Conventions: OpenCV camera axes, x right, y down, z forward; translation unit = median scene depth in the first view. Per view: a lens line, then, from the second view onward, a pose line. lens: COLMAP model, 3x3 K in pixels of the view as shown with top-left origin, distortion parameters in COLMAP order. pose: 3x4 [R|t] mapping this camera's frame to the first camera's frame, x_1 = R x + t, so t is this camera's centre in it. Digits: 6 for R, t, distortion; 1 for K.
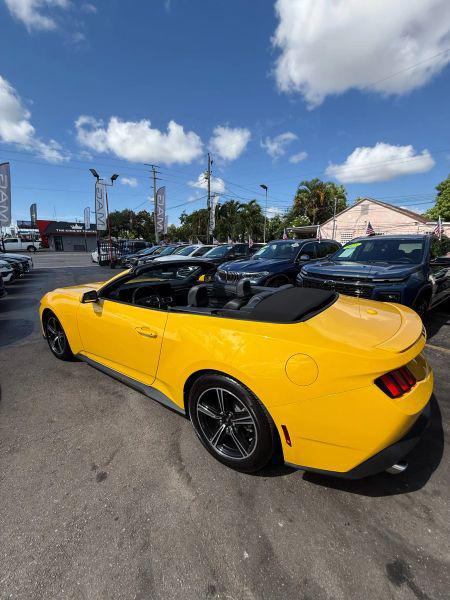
lens RADIAL K [[235.9, 0, 225.0], [0, 235.9, 300.0], [0, 0, 1]] dist [-0.000594, 0.000268]
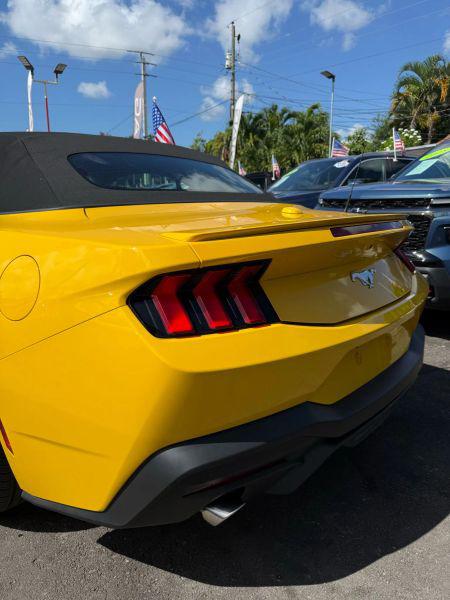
lens RADIAL K [[424.9, 0, 225.0], [0, 424.9, 300.0], [0, 0, 1]] dist [0.002006, -0.002385]
pose [[0.992836, 0.017107, -0.118250, 0.287088], [-0.015762, 0.999800, 0.012296, 0.104483], [0.118437, -0.010344, 0.992908, 0.072186]]
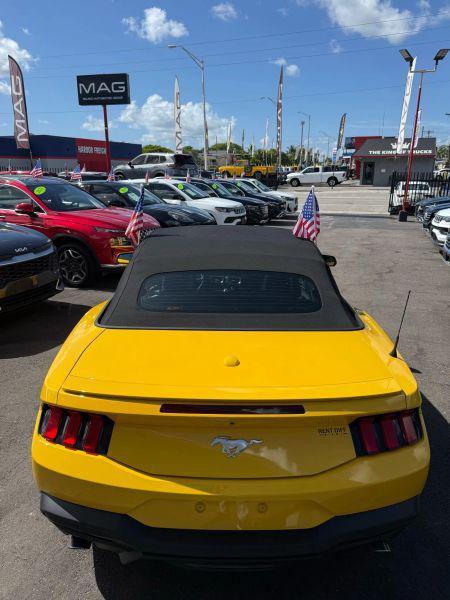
lens RADIAL K [[424.9, 0, 225.0], [0, 424.9, 300.0], [0, 0, 1]] dist [0.002006, -0.002385]
pose [[0.575369, 0.227109, -0.785730, 0.660242], [-0.178031, 0.972417, 0.150702, -0.116175], [0.798283, 0.053175, 0.599931, 0.186601]]
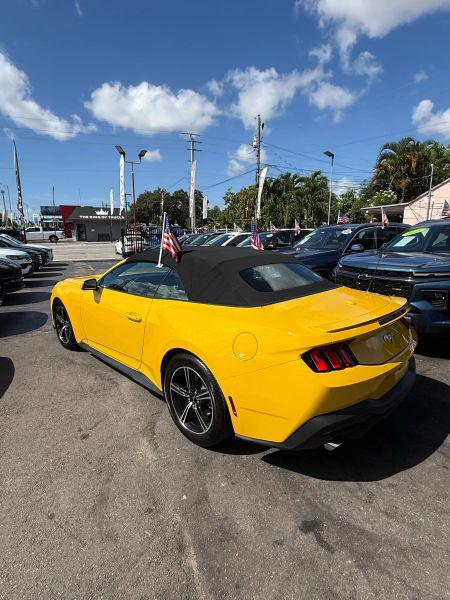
lens RADIAL K [[313.1, 0, 225.0], [0, 313.1, 300.0], [0, 0, 1]] dist [-0.000012, 0.000121]
pose [[0.983059, 0.027939, -0.181145, 0.170446], [-0.030605, 0.999460, -0.011940, 0.033700], [0.180714, 0.017282, 0.983384, -0.163055]]
